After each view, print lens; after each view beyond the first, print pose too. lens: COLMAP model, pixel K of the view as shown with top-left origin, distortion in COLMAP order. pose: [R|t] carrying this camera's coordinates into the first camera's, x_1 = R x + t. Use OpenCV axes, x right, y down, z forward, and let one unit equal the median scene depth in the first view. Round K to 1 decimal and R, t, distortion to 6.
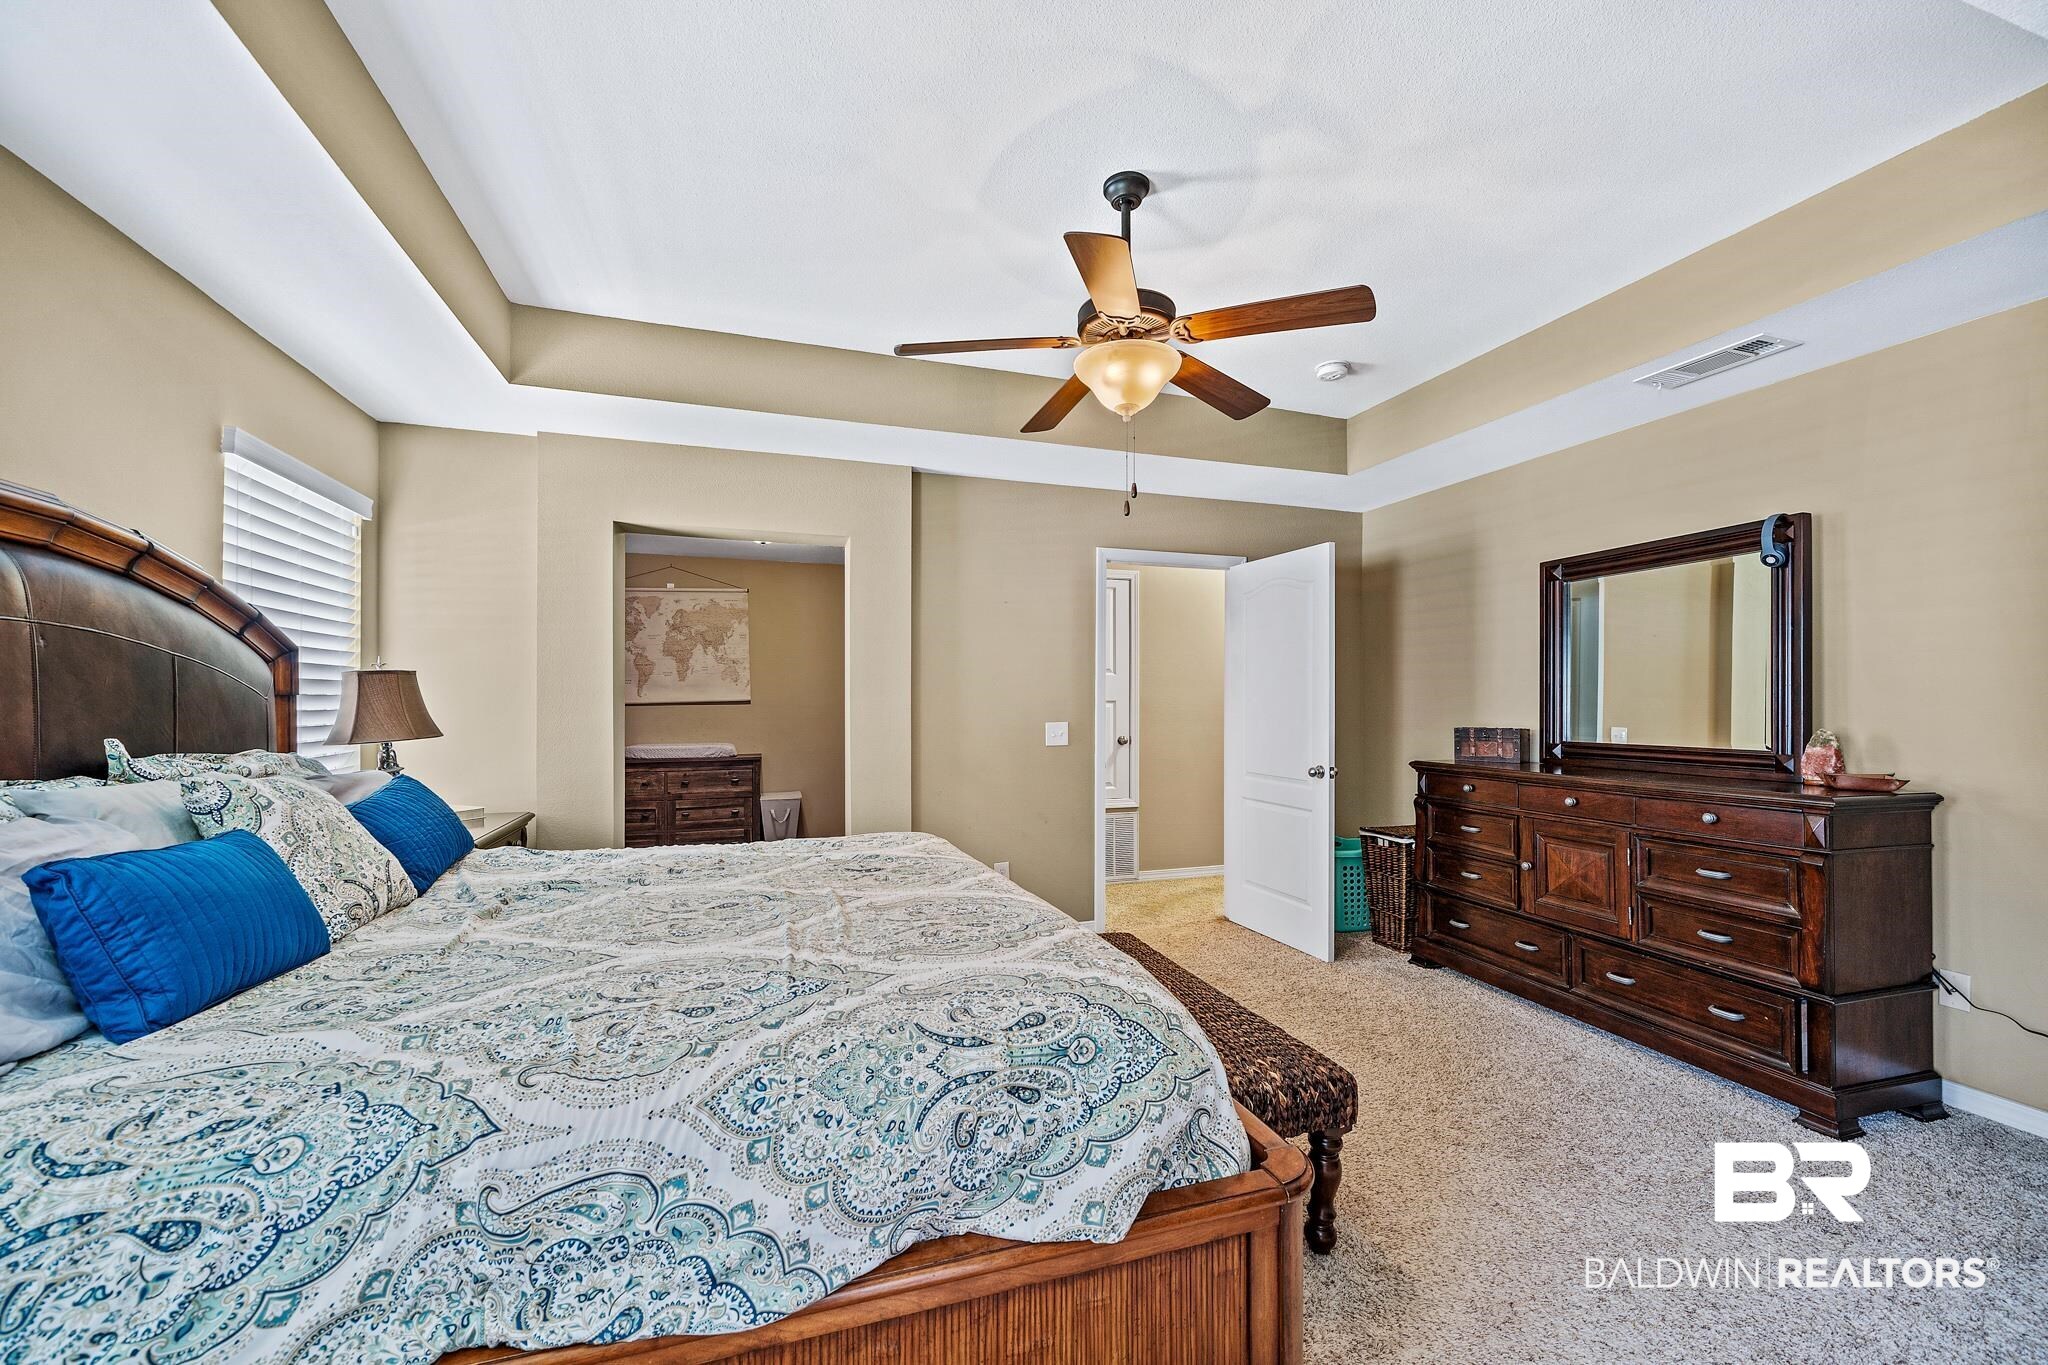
lens RADIAL K [[839.5, 0, 1024.3], [0, 839.5, 693.9], [0, 0, 1]] dist [0.003890, -0.000465]
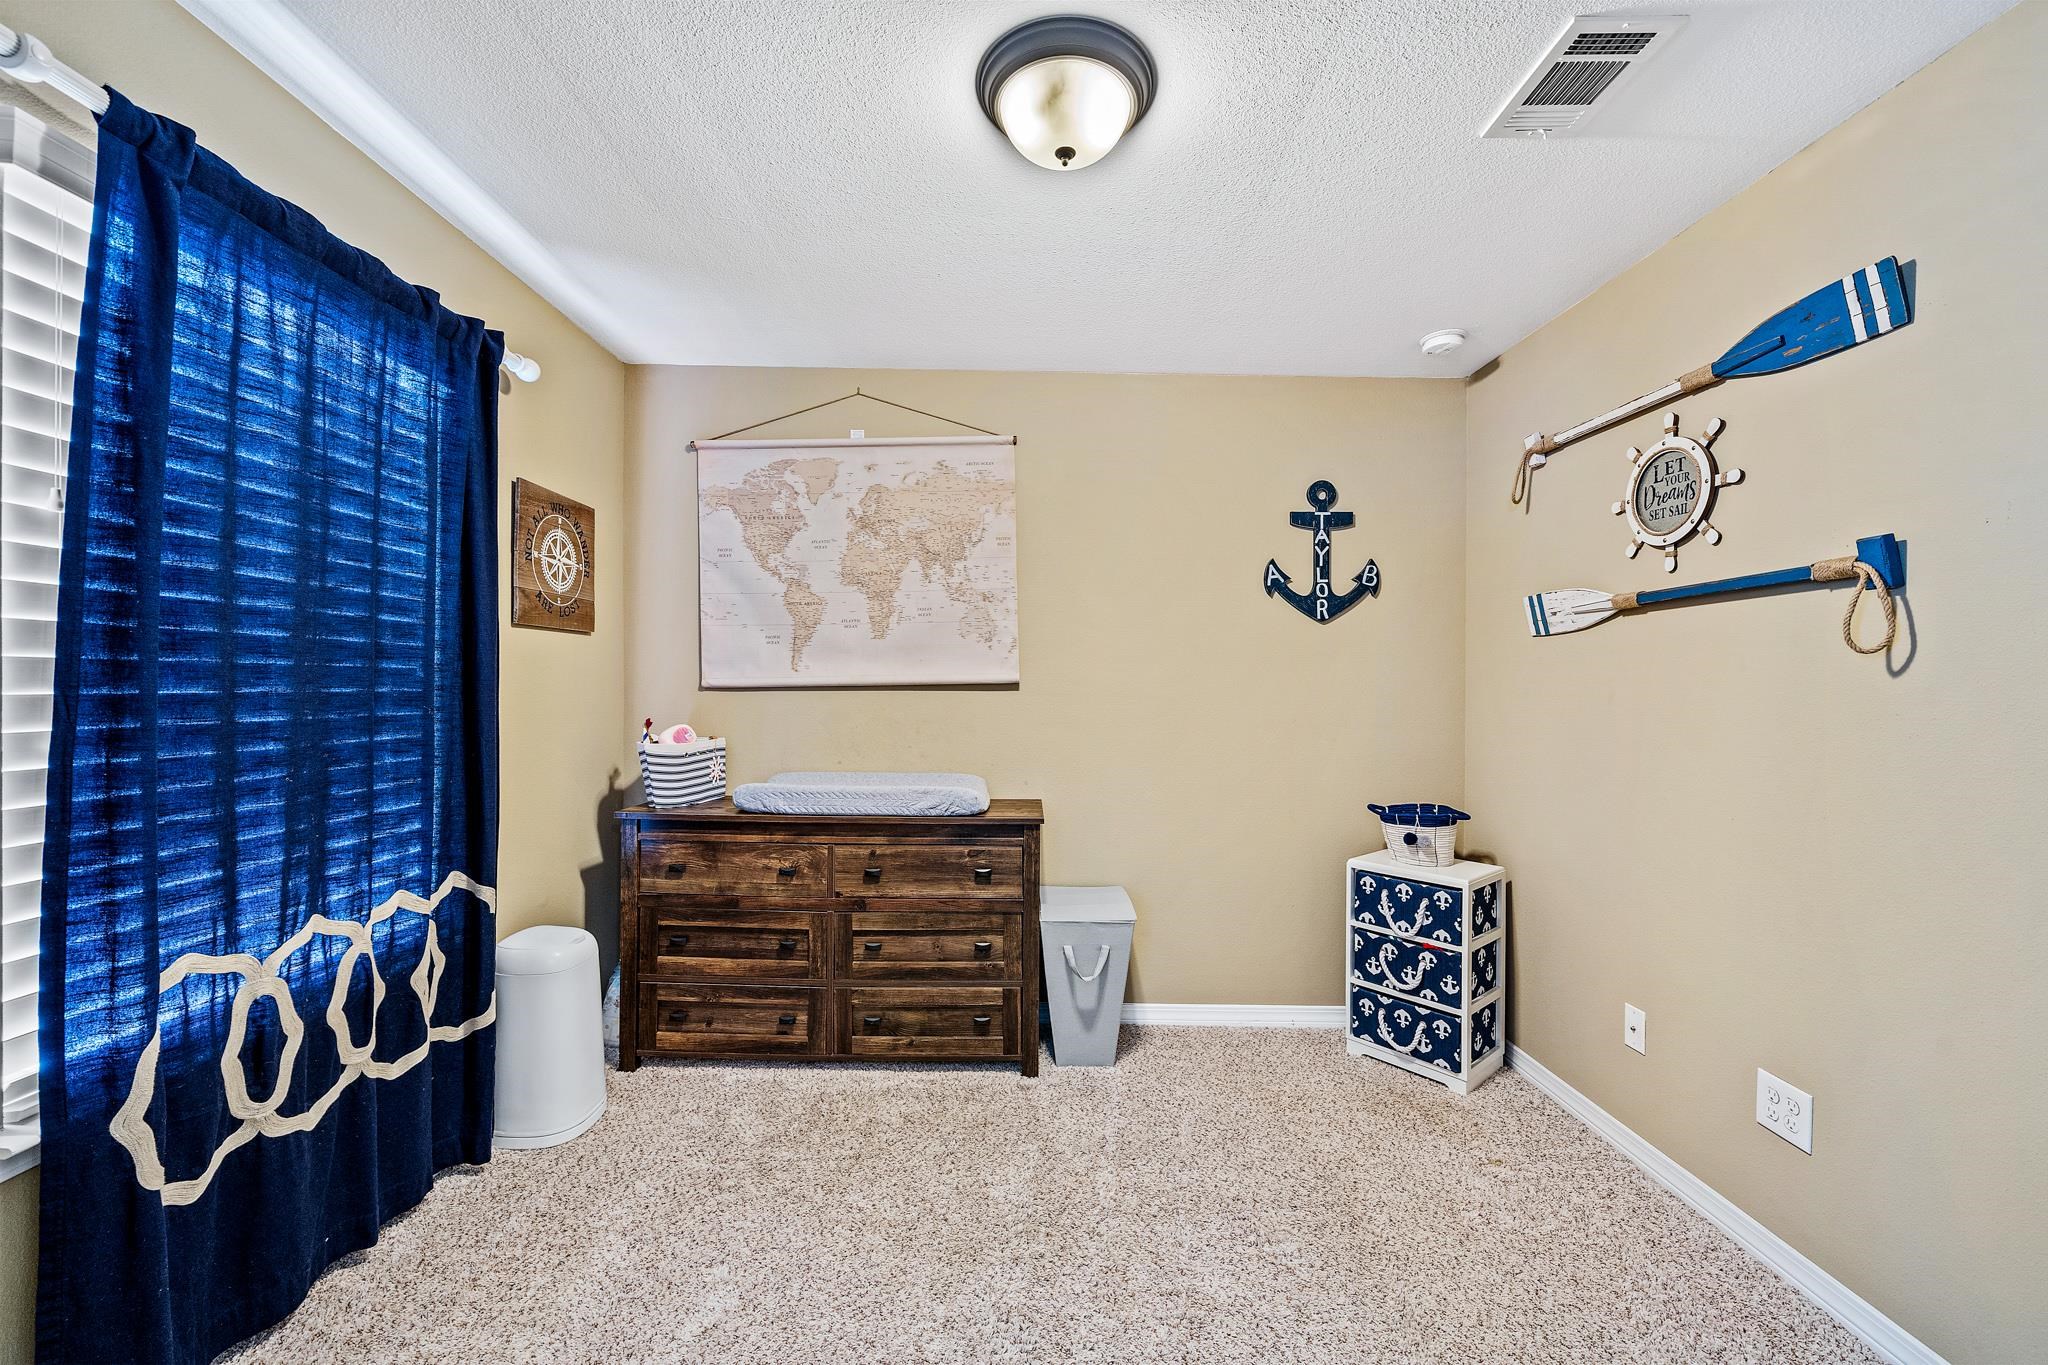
lens RADIAL K [[839.5, 0, 1020.2], [0, 839.5, 685.4], [0, 0, 1]] dist [0.003890, -0.000465]
pose [[0.951095, 0.007296, -0.308812, -0.192789], [-0.006386, 0.999972, 0.003956, 0.007913], [0.308833, -0.001791, 0.951115, 0.591695]]
